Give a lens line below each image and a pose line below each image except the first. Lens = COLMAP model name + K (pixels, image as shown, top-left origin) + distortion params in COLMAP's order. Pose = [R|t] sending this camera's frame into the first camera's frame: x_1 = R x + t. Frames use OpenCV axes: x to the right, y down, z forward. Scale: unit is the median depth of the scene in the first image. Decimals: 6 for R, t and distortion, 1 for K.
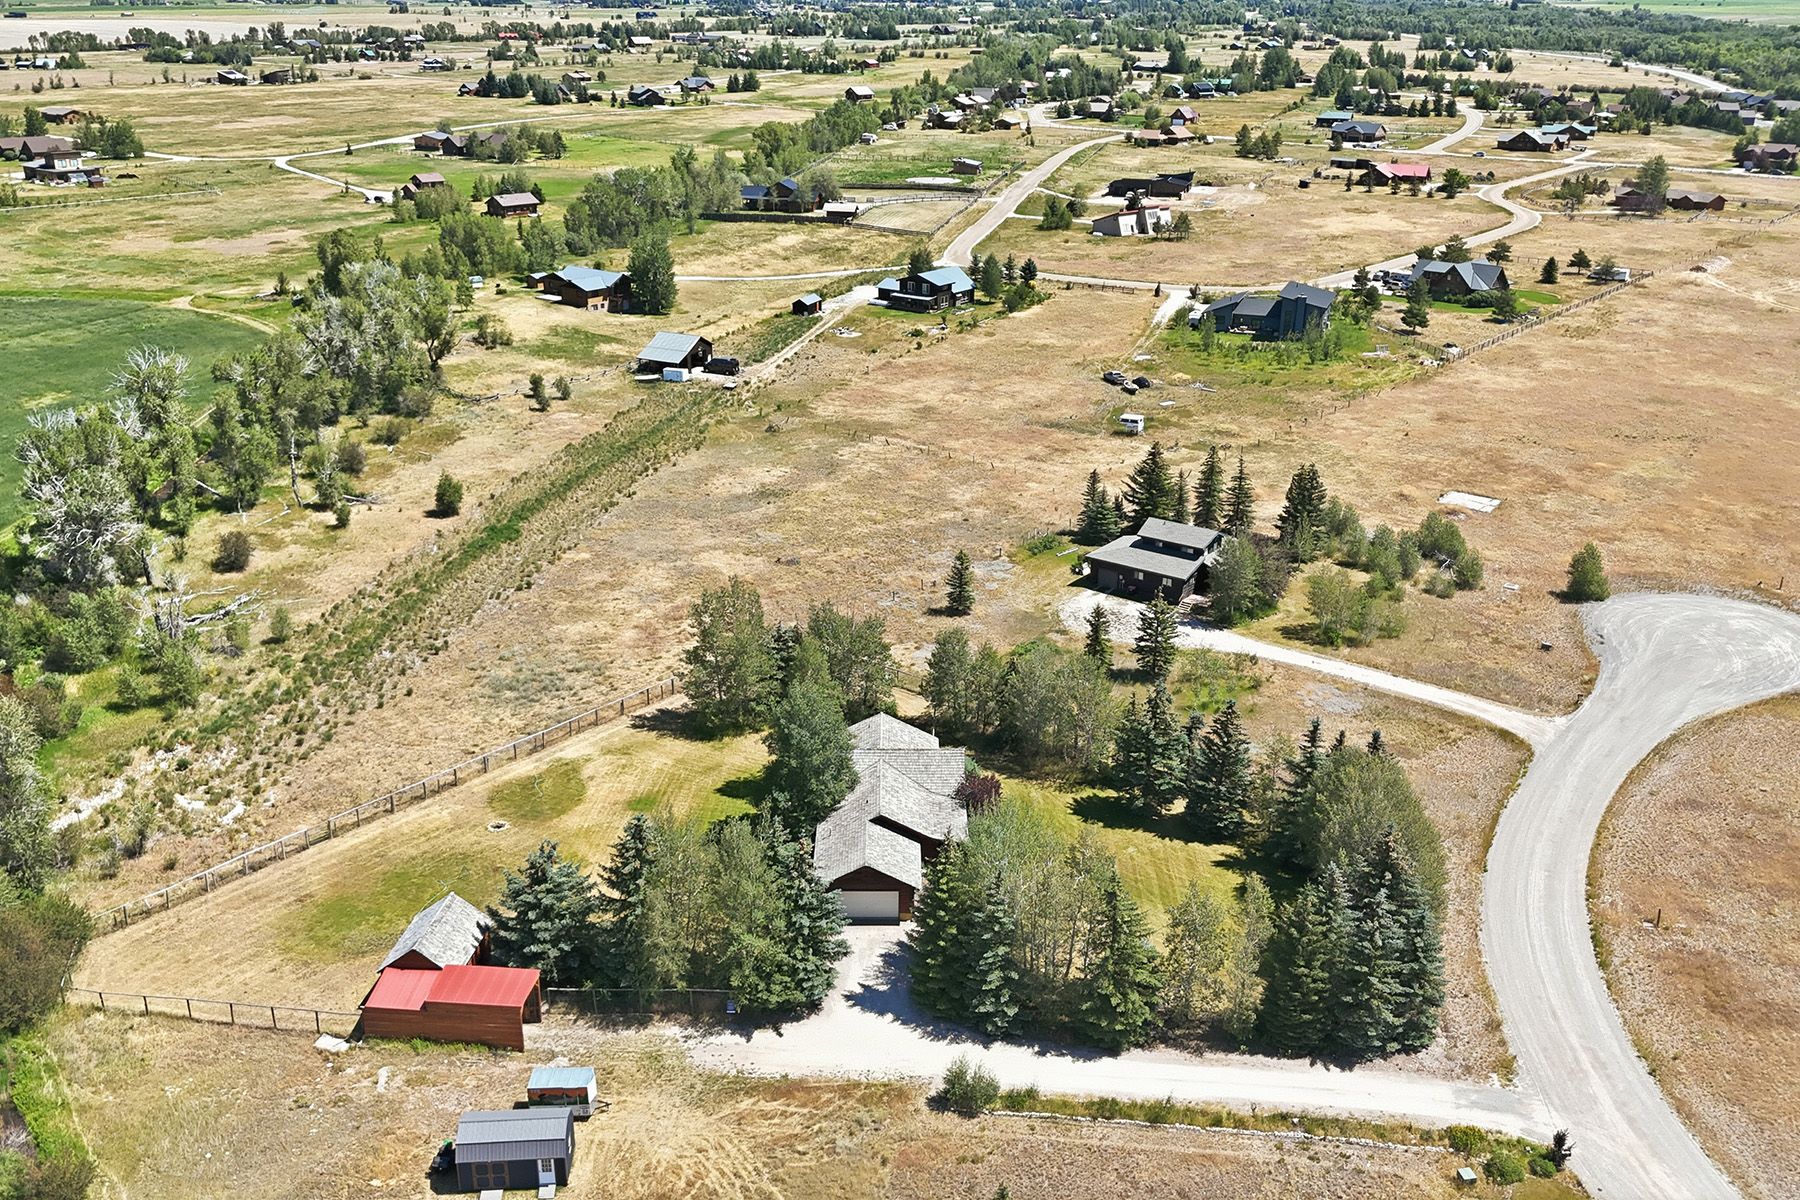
lens RADIAL K [[1557.3, 0, 909.1], [0, 1557.3, 598.2], [0, 0, 1]] dist [0.078435, -0.088877]
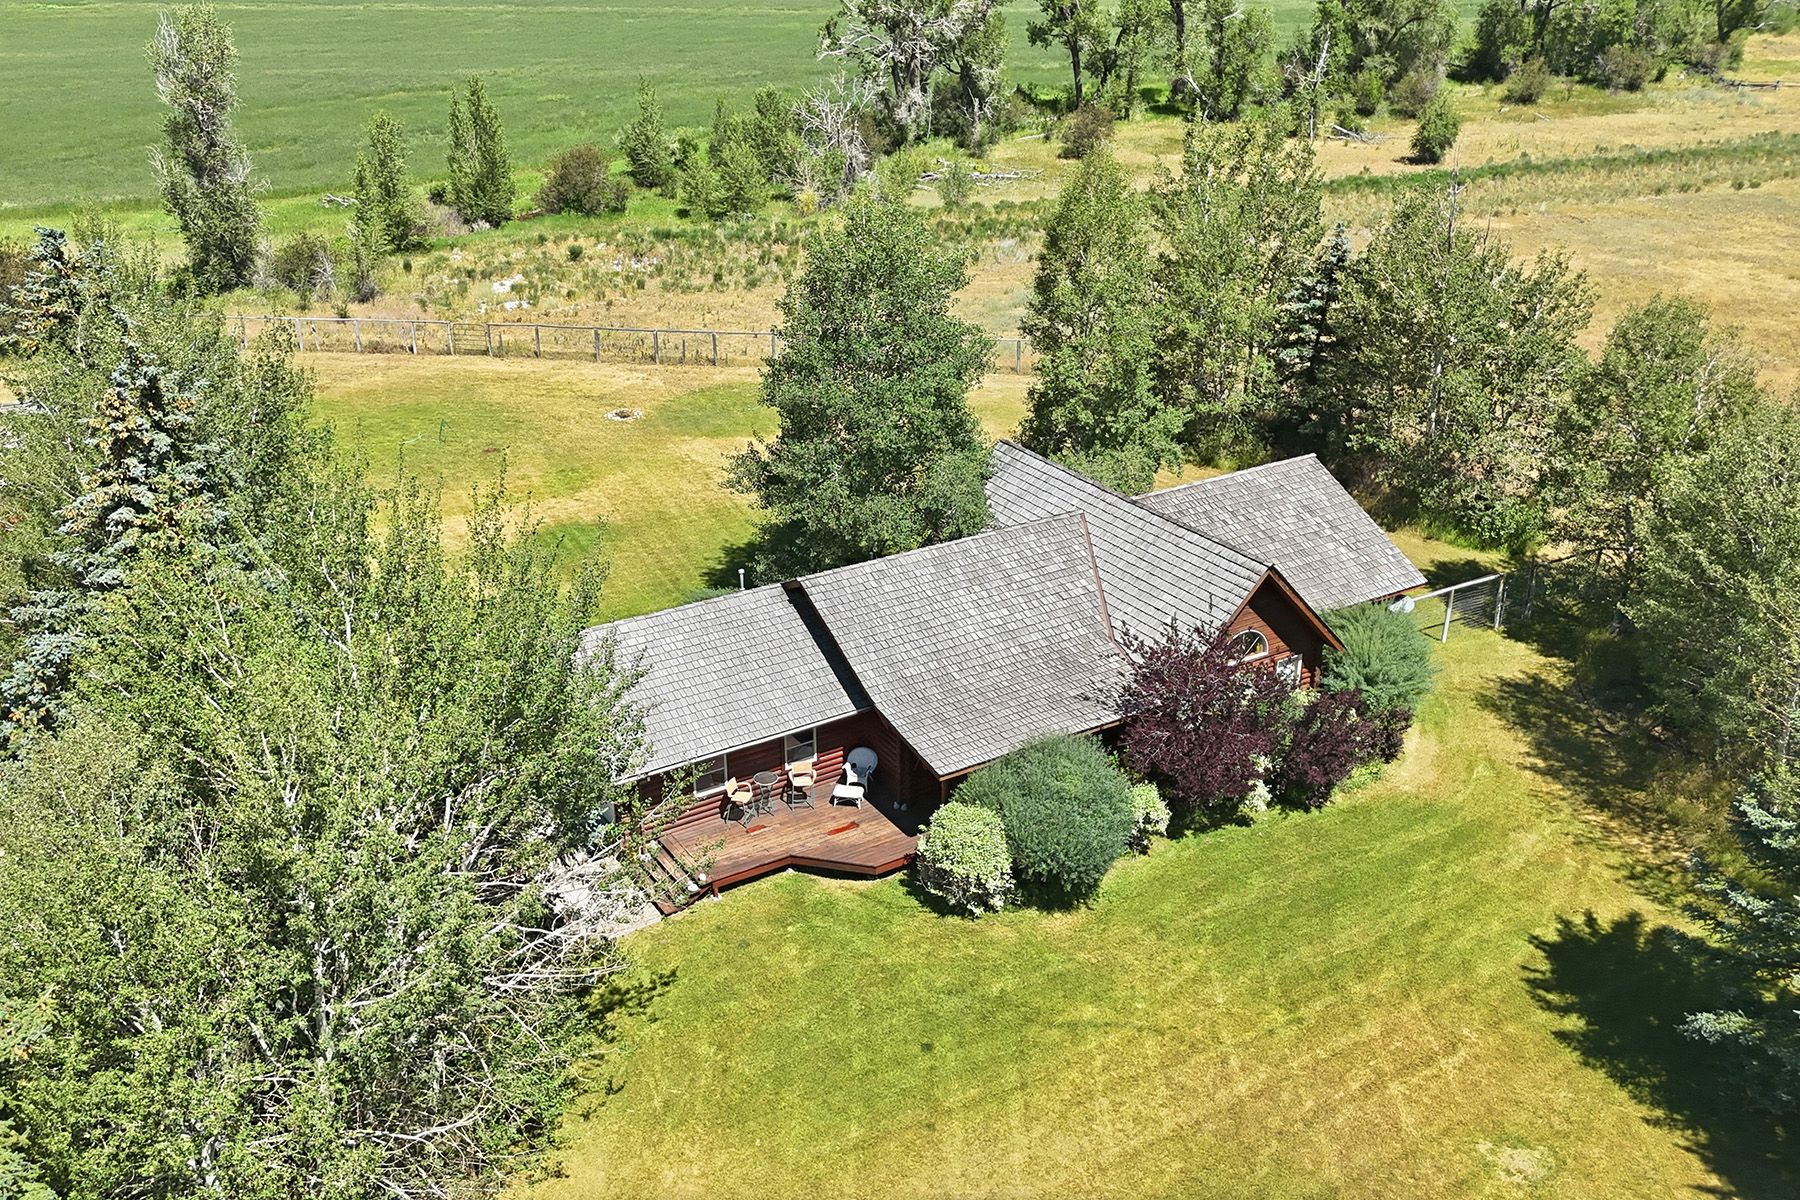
lens RADIAL K [[1557.3, 0, 905.0], [0, 1557.3, 589.9], [0, 0, 1]] dist [0.078435, -0.088877]
pose [[0.514935, 0.337807, -0.787863, 0.219216], [-0.294565, 0.932844, 0.207447, 0.052623], [0.805030, 0.125255, 0.579860, 0.680059]]
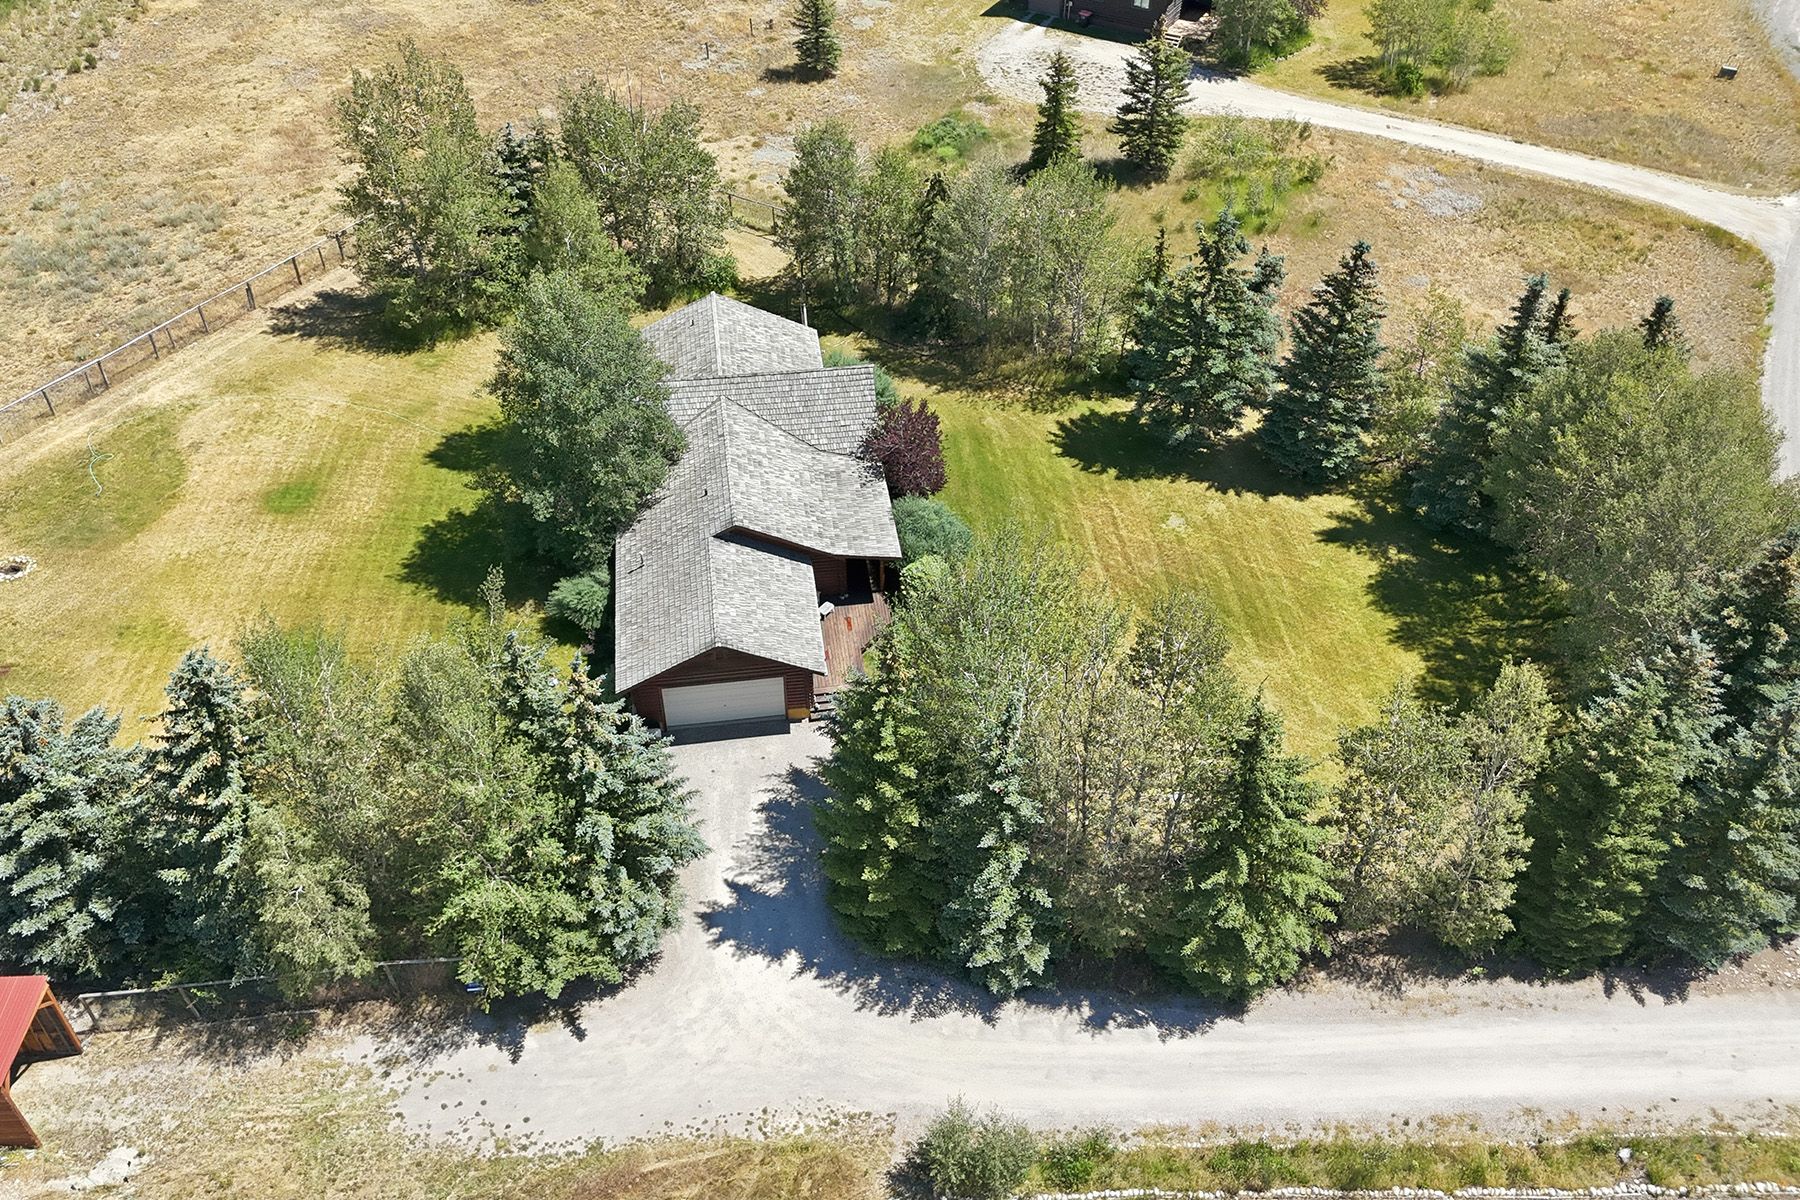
lens RADIAL K [[1557.3, 0, 901.6], [0, 1557.3, 607.3], [0, 0, 1]] dist [0.078435, -0.088877]
pose [[0.992384, -0.088793, 0.085386, -0.007792], [0.052878, 0.933083, 0.355752, -0.016022], [-0.111260, -0.348528, 0.930672, 0.408005]]
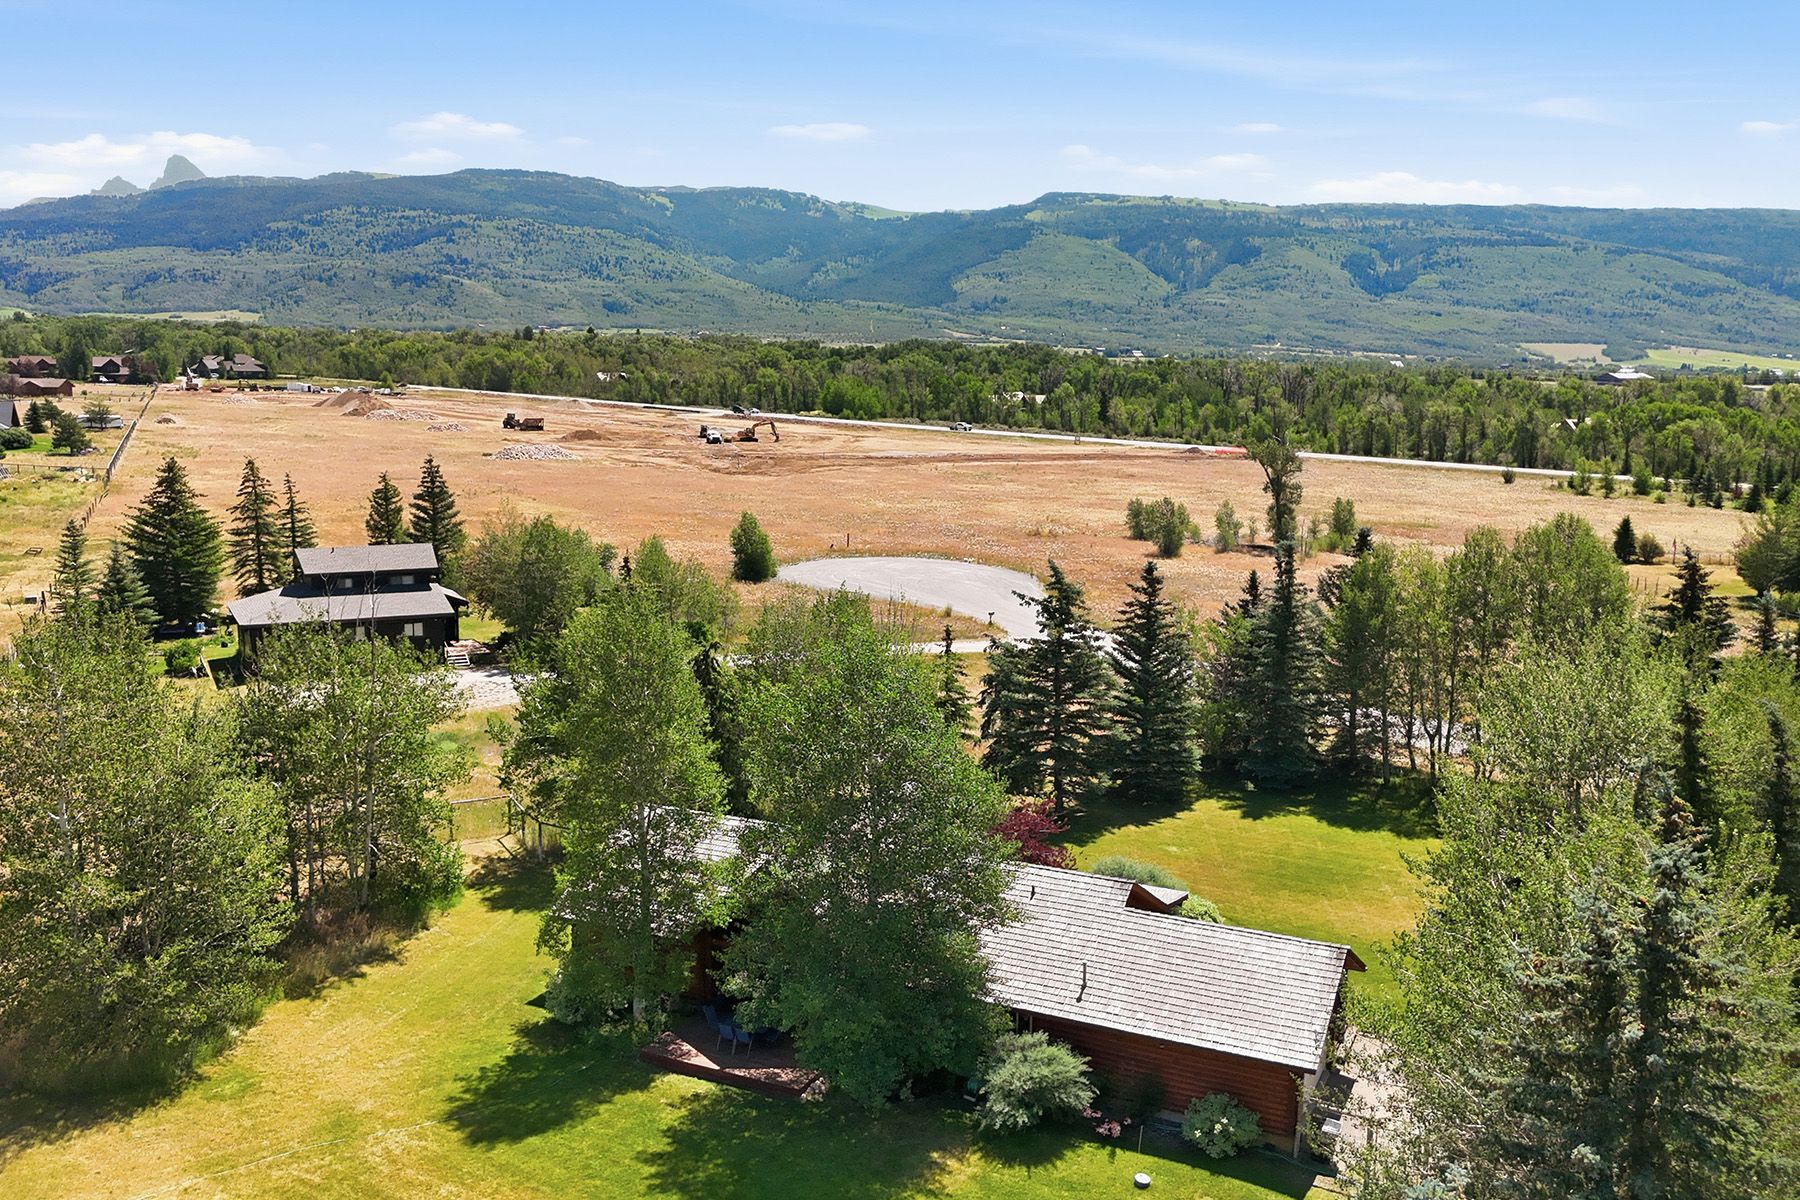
lens RADIAL K [[1557.3, 0, 899.1], [0, 1557.3, 599.5], [0, 0, 1]] dist [0.078435, -0.088877]
pose [[0.446851, -0.144256, 0.882901, -0.322581], [0.309263, 0.950976, -0.001145, 0.043394], [-0.839452, 0.273560, 0.469558, 0.697597]]
